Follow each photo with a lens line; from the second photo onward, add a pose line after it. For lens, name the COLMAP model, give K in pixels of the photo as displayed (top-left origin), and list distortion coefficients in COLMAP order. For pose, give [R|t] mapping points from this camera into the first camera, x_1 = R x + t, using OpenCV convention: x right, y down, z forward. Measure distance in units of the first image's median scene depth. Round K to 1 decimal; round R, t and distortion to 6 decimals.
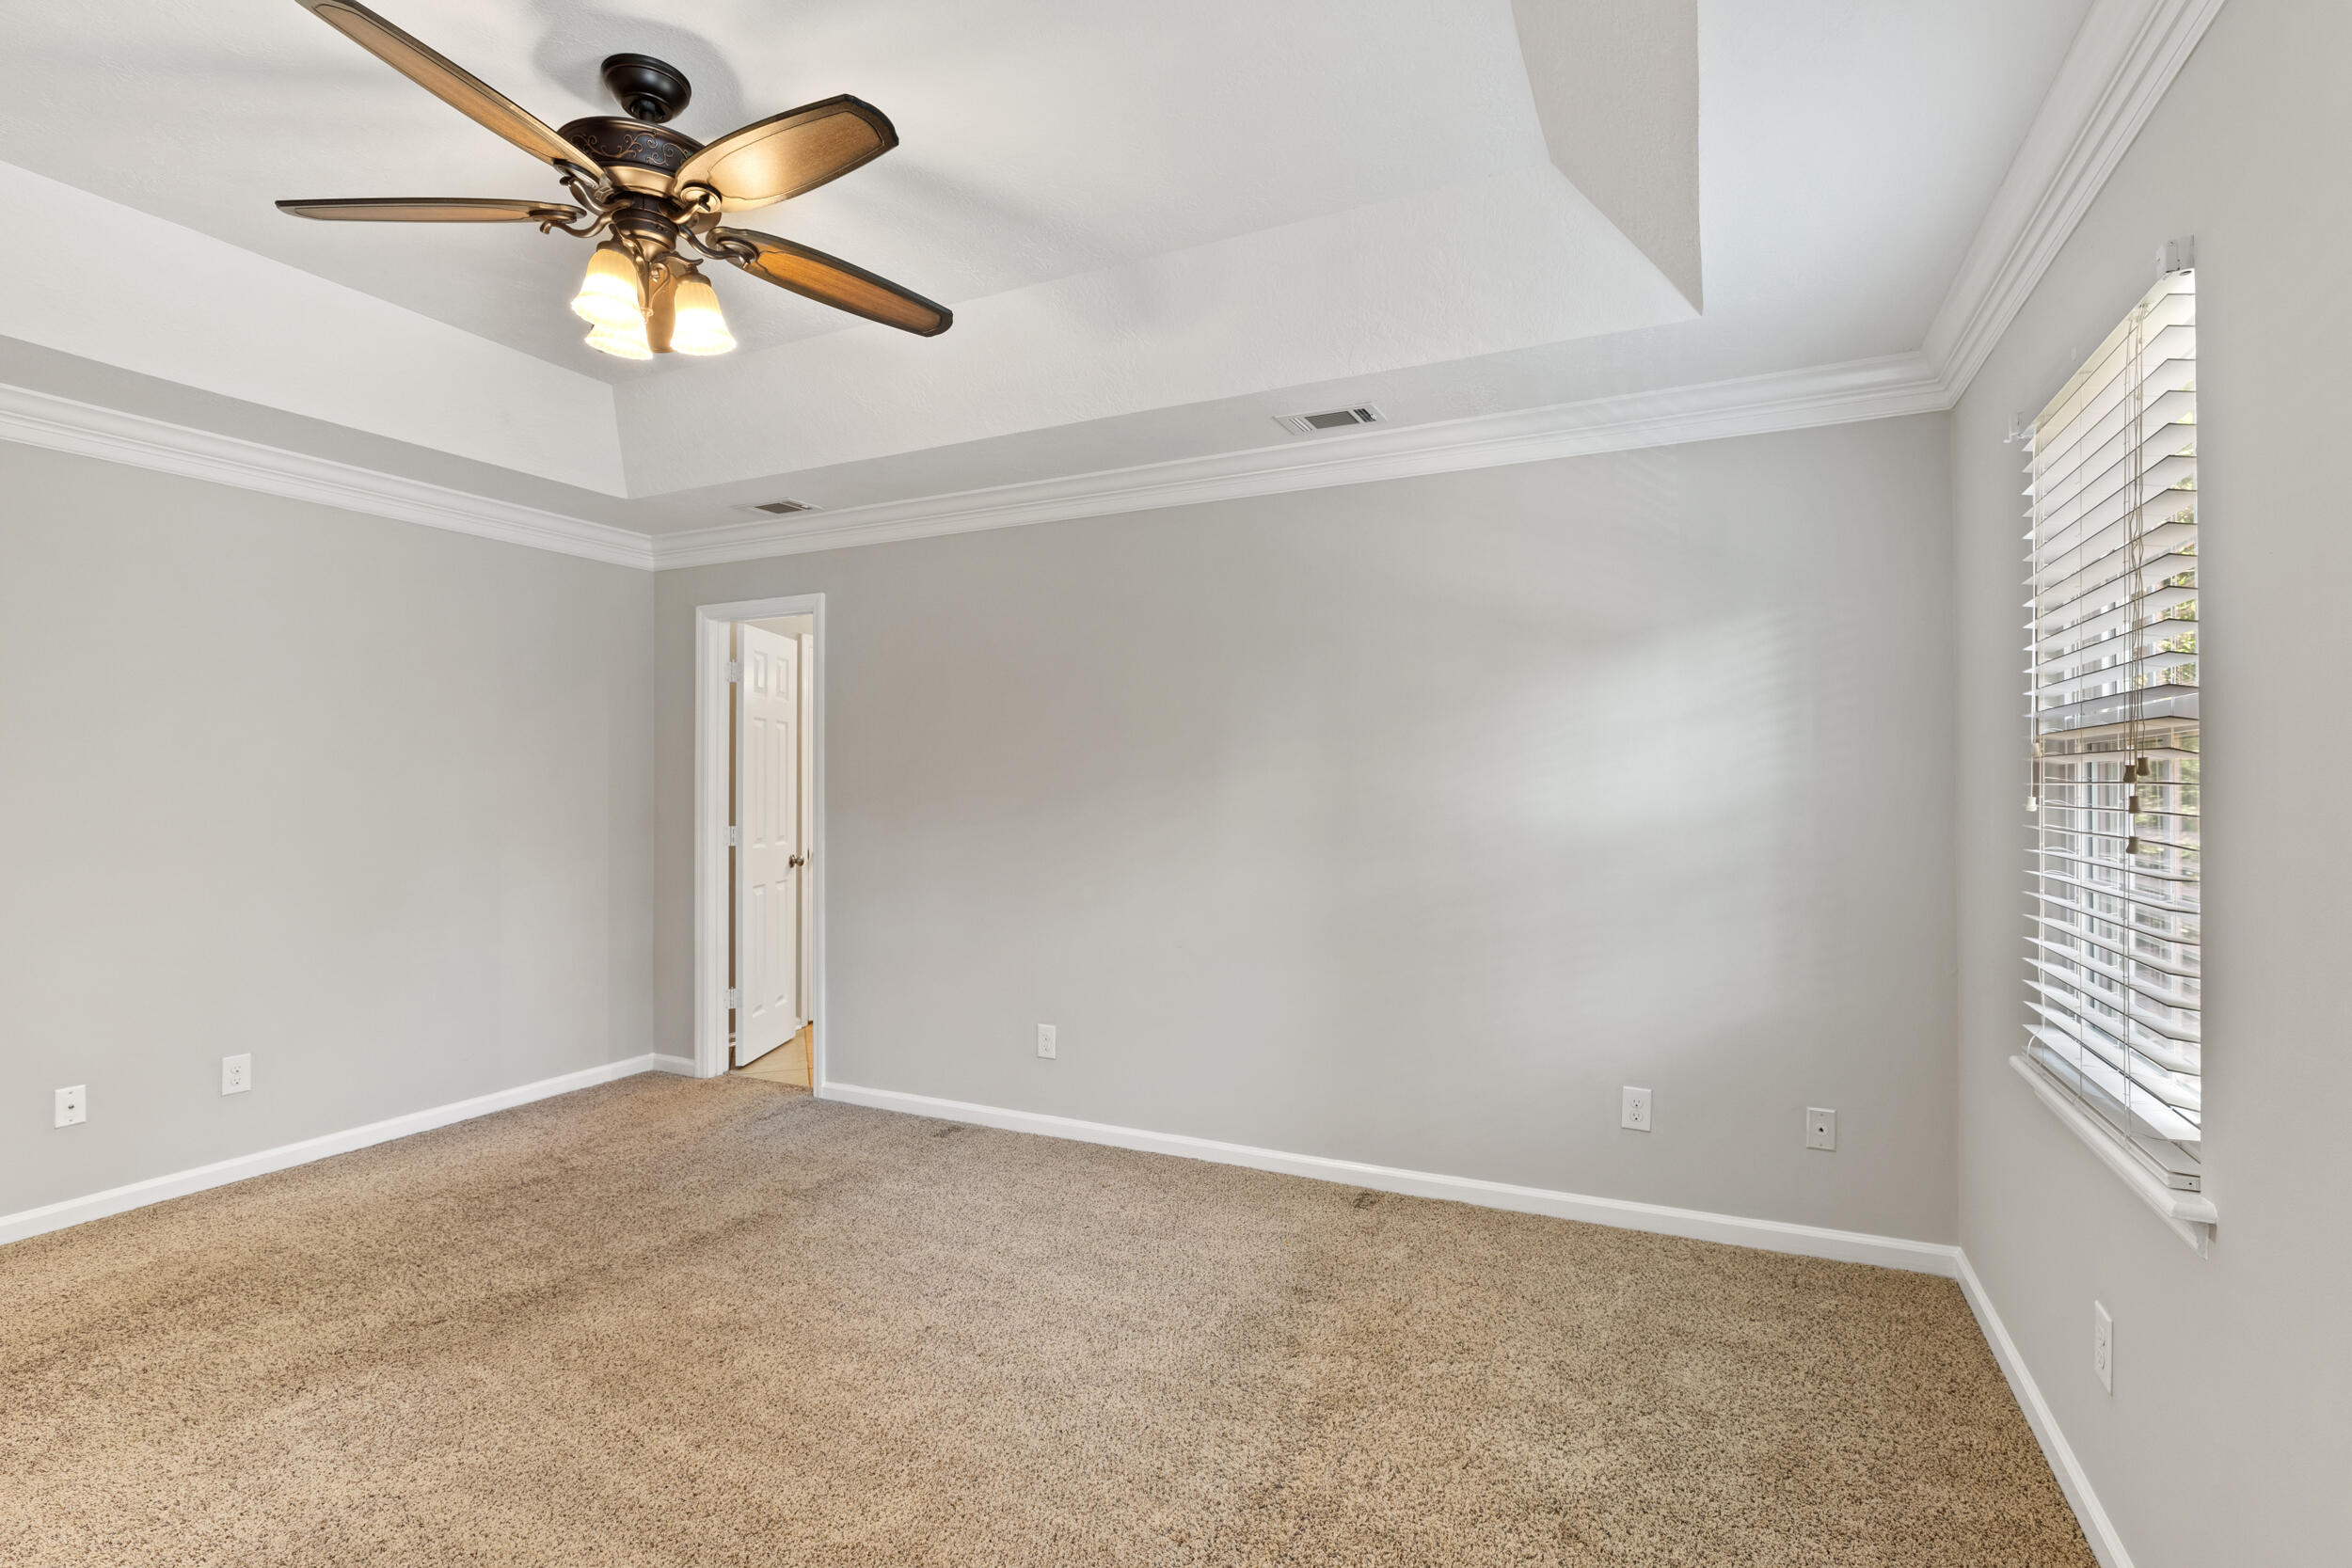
lens RADIAL K [[1112.0, 0, 1177.0], [0, 1112.0, 776.5], [0, 0, 1]] dist [-0.000447, -0.000219]
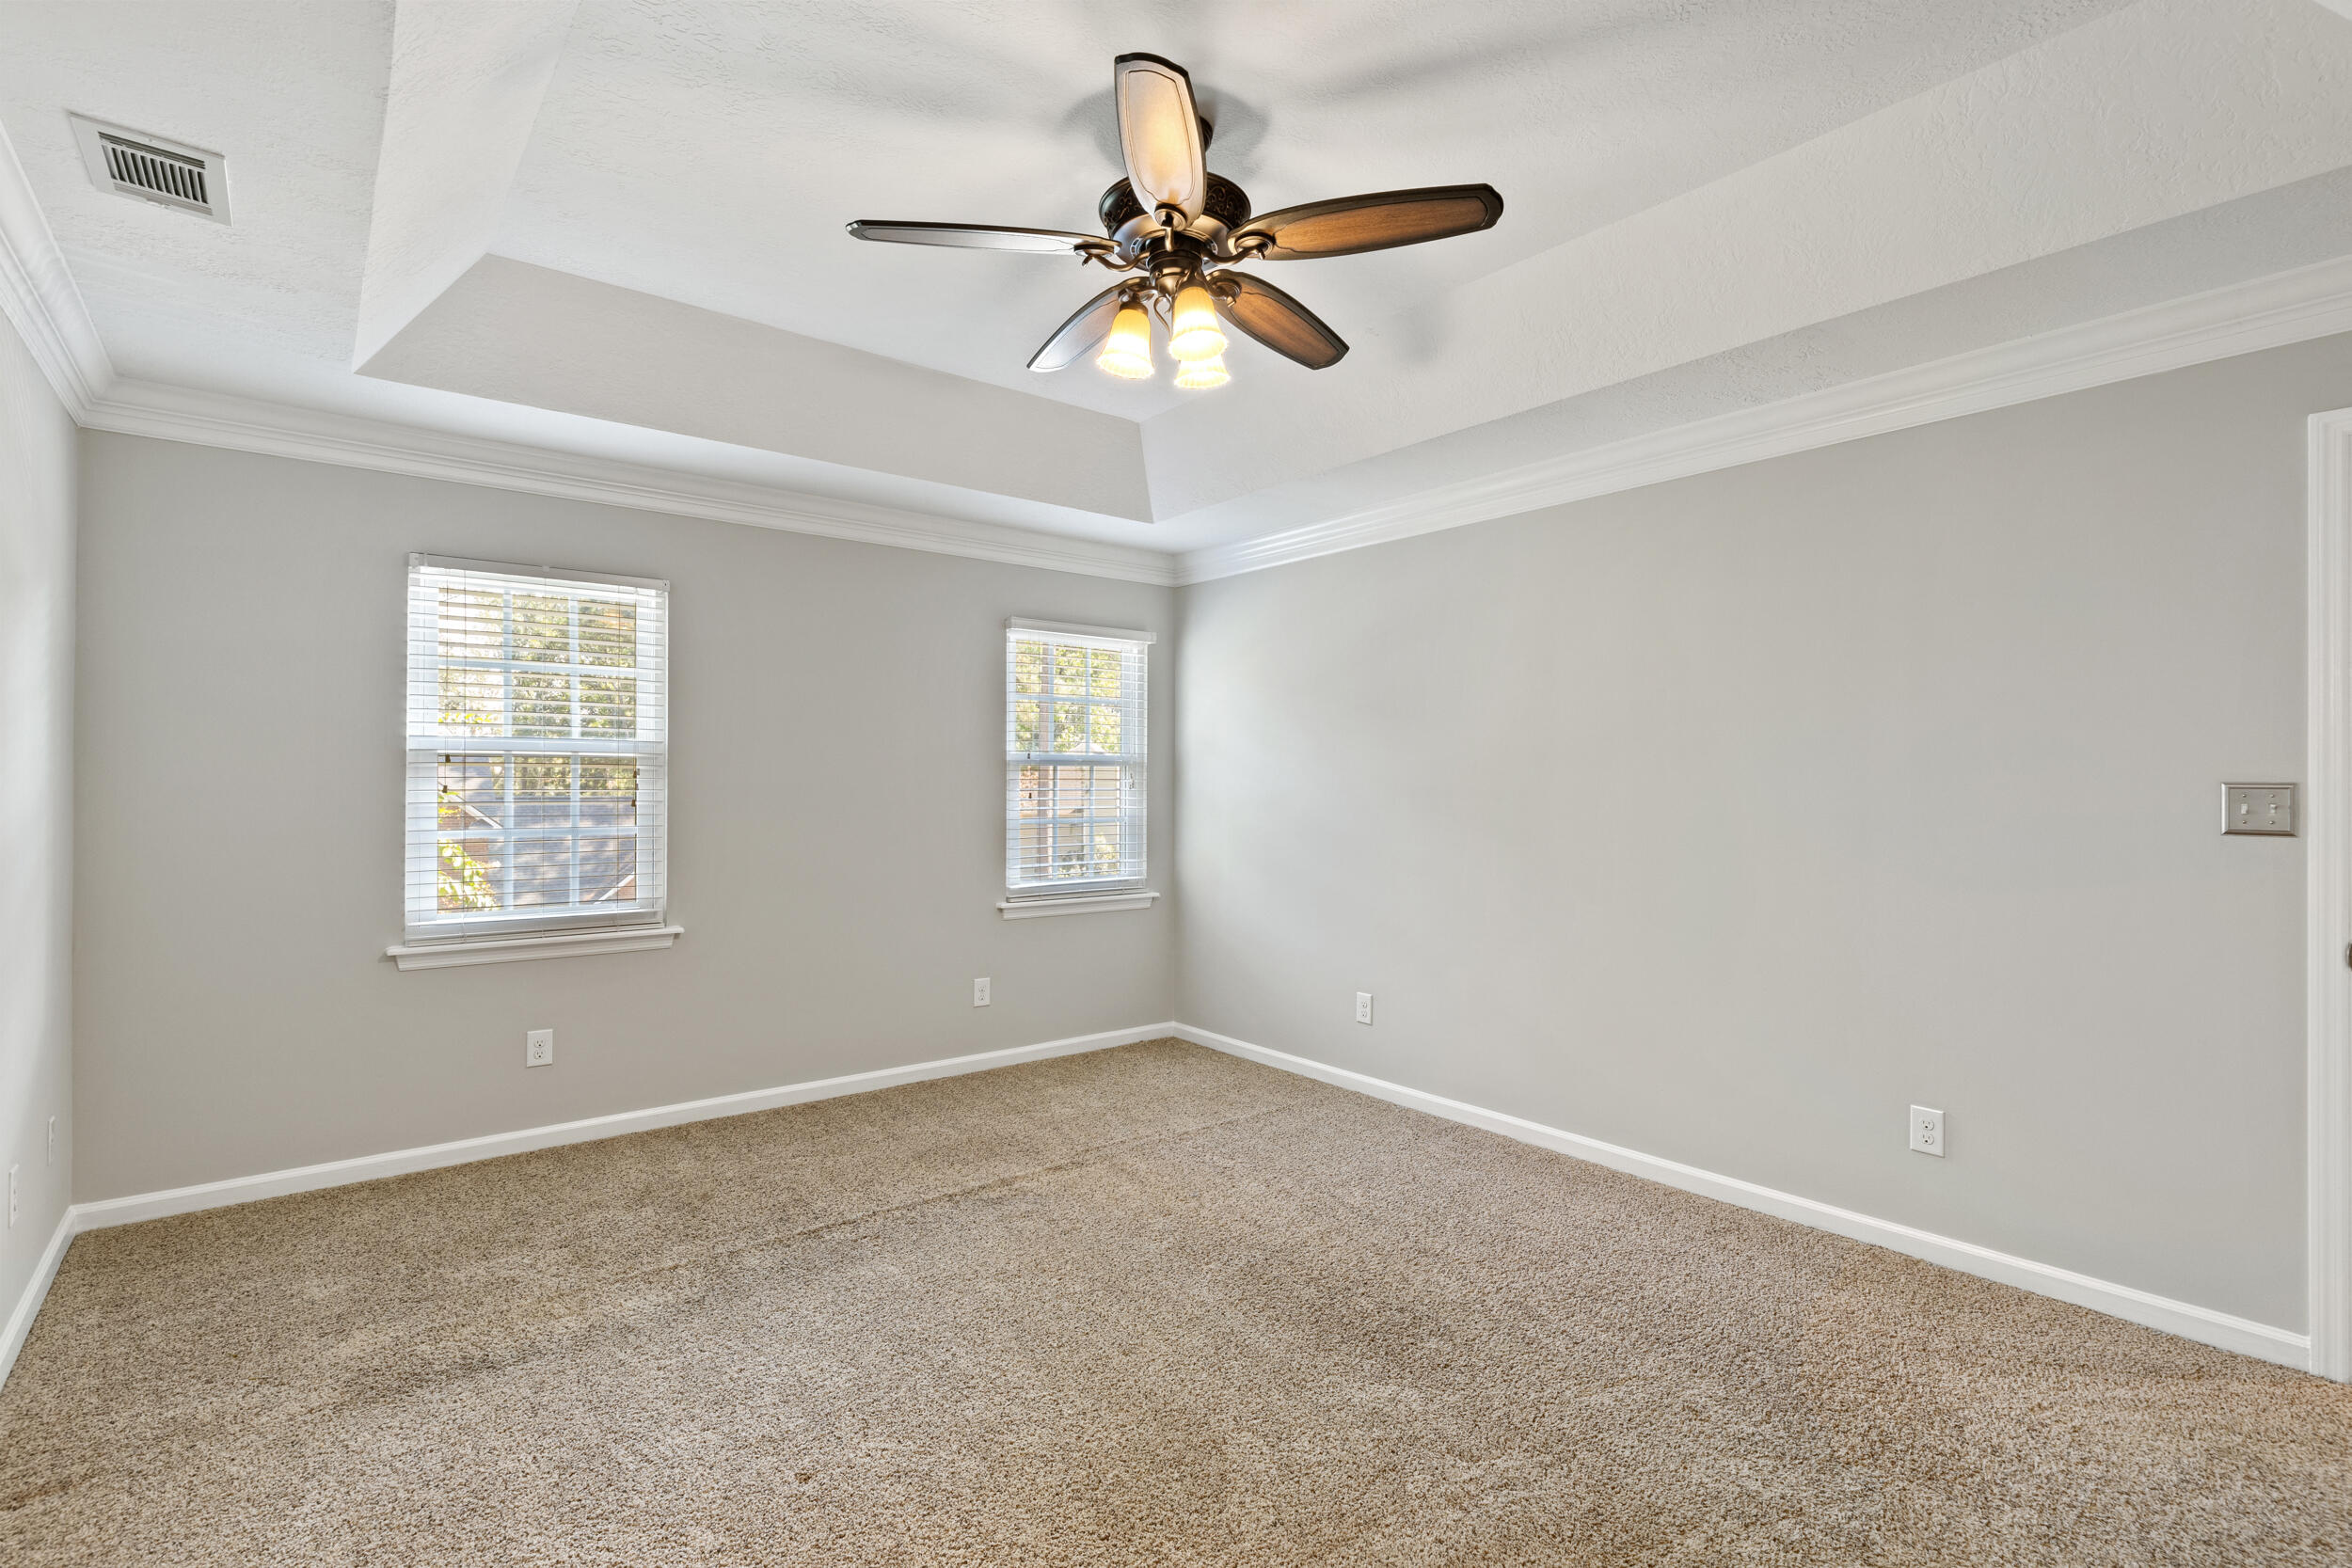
lens RADIAL K [[1101.3, 0, 1176.0], [0, 1101.3, 784.0], [0, 0, 1]] dist [0.000387, 0.000406]
pose [[-0.901665, -0.003839, 0.432419, -0.682493], [-0.005112, 0.999985, -0.001782, 0.008955], [-0.432406, -0.003817, -0.901671, 1.422383]]
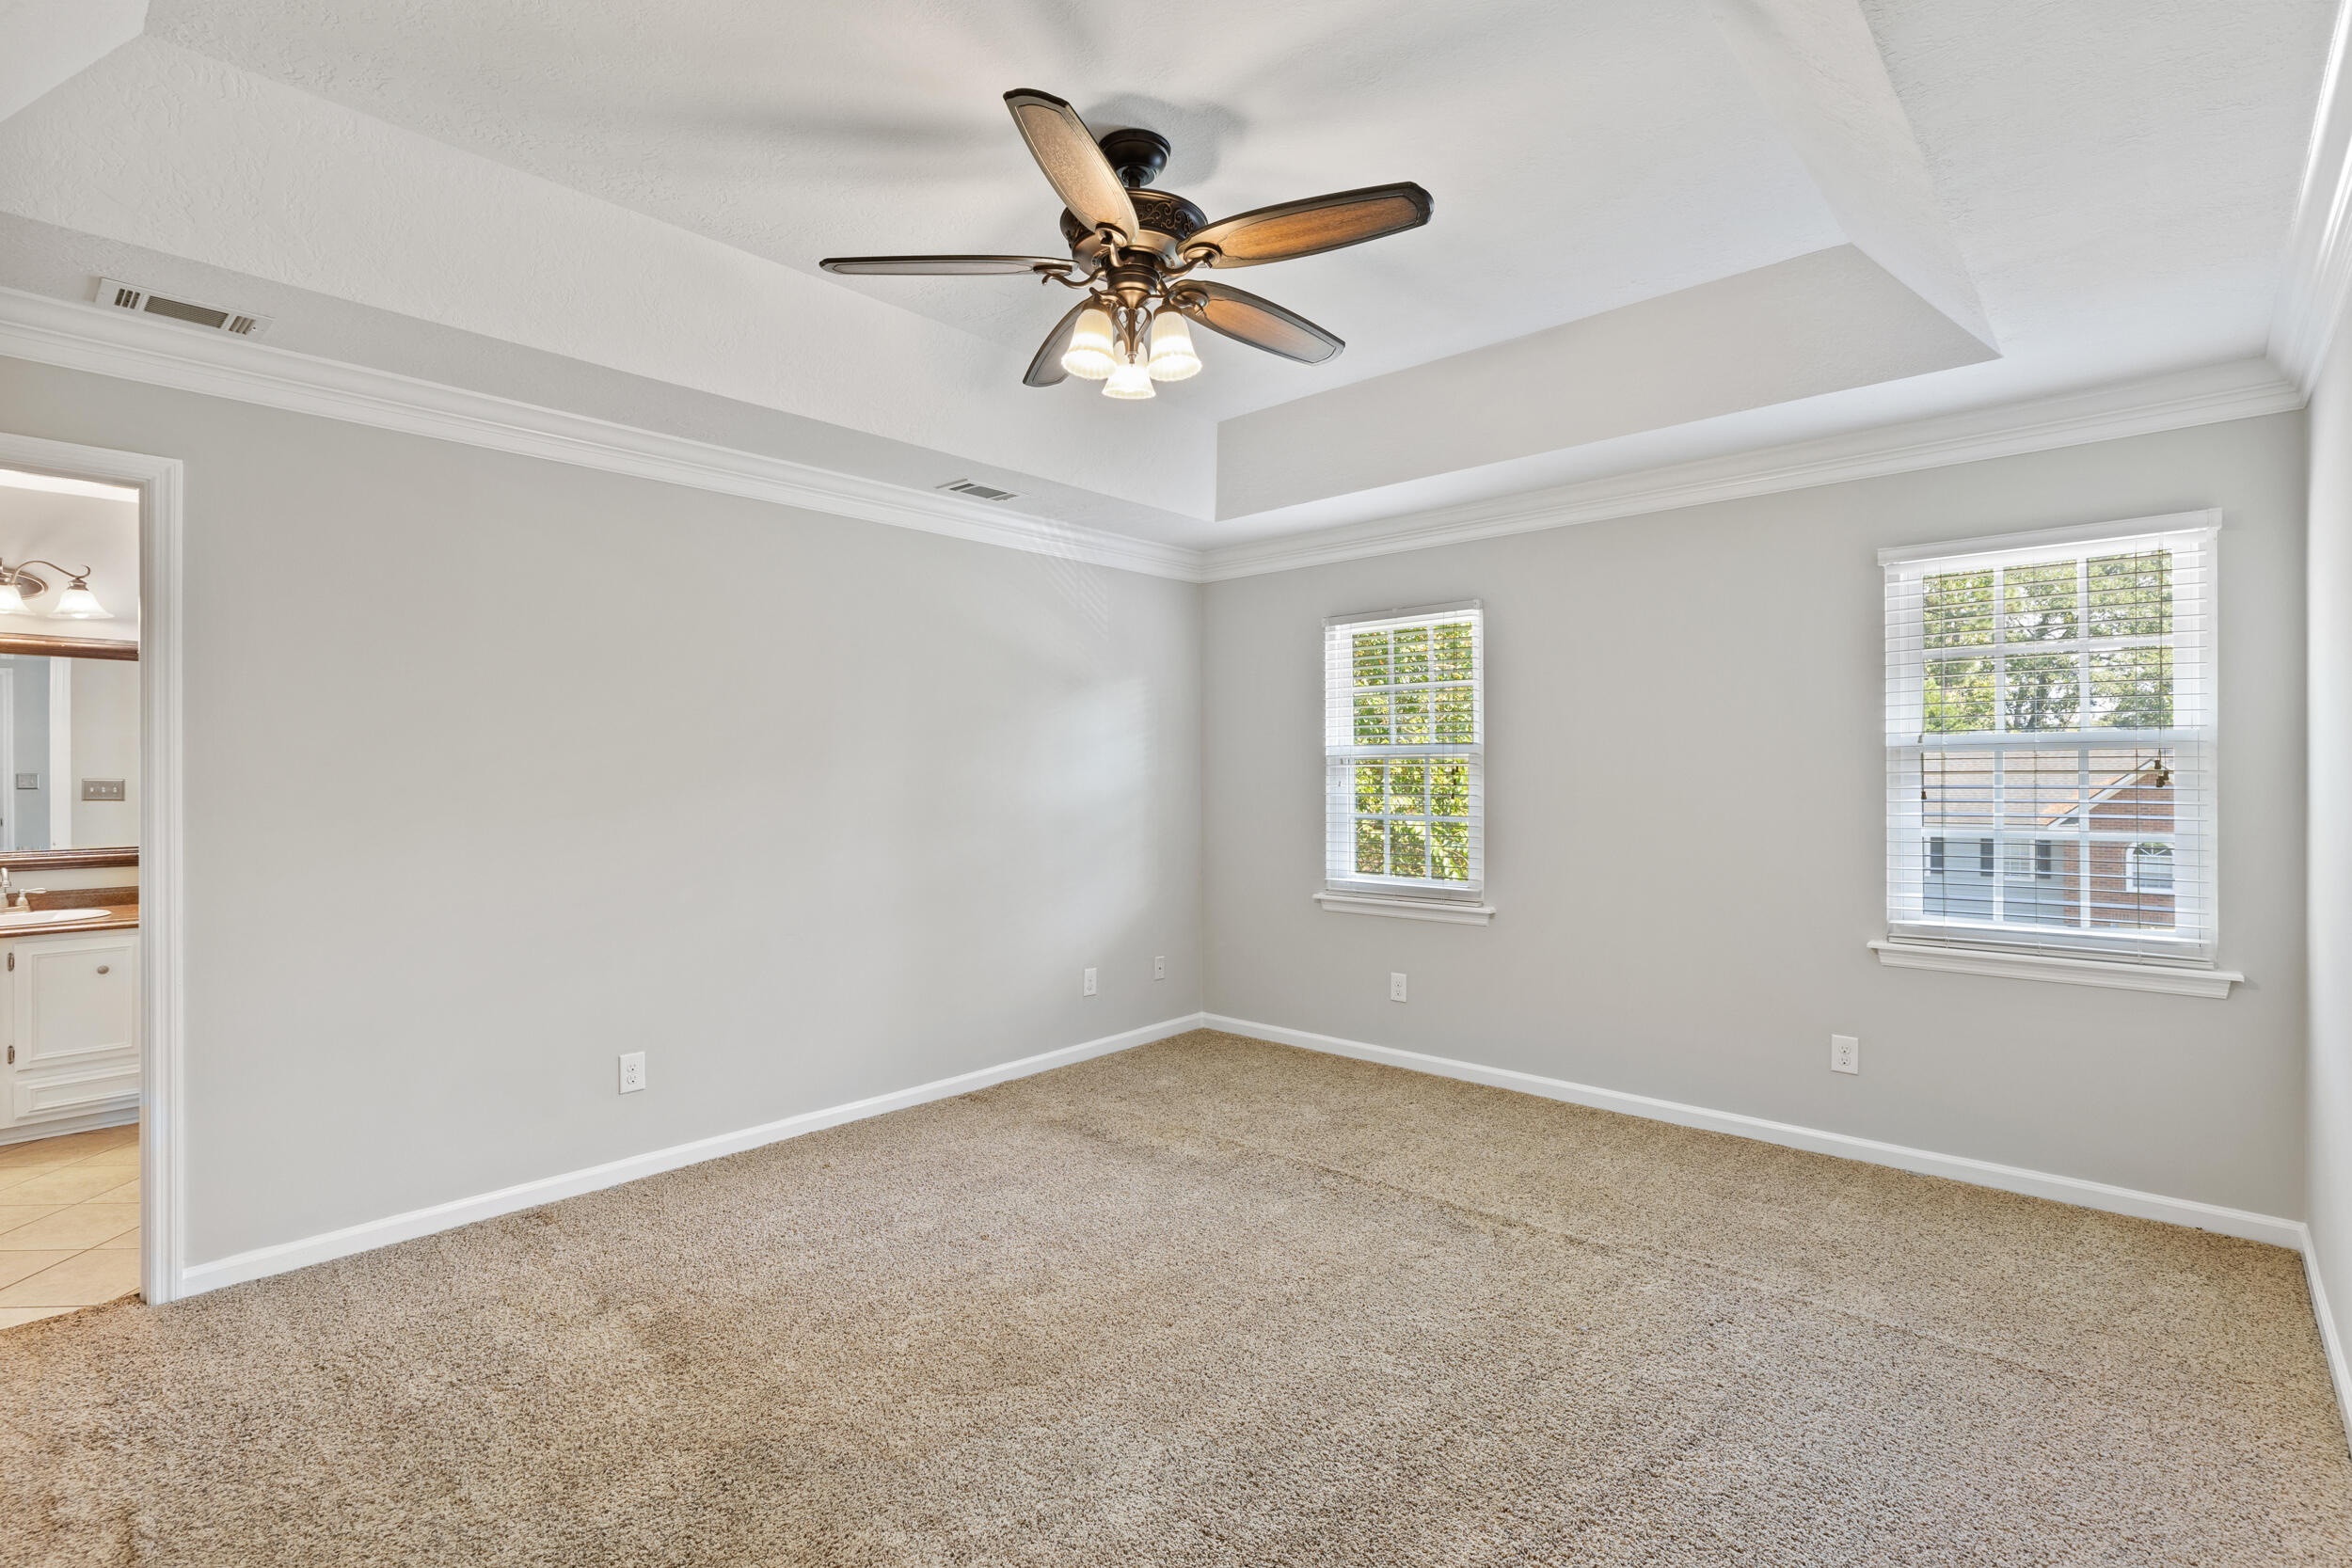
lens RADIAL K [[1105.2, 0, 1177.2], [0, 1105.2, 774.9], [0, 0, 1]] dist [0.019299, 0.000183]
pose [[0.281796, 0.003606, 0.959468, -1.115472], [-0.002887, 0.999992, -0.002910, 0.008858], [-0.959470, -0.001950, 0.281804, 0.462620]]
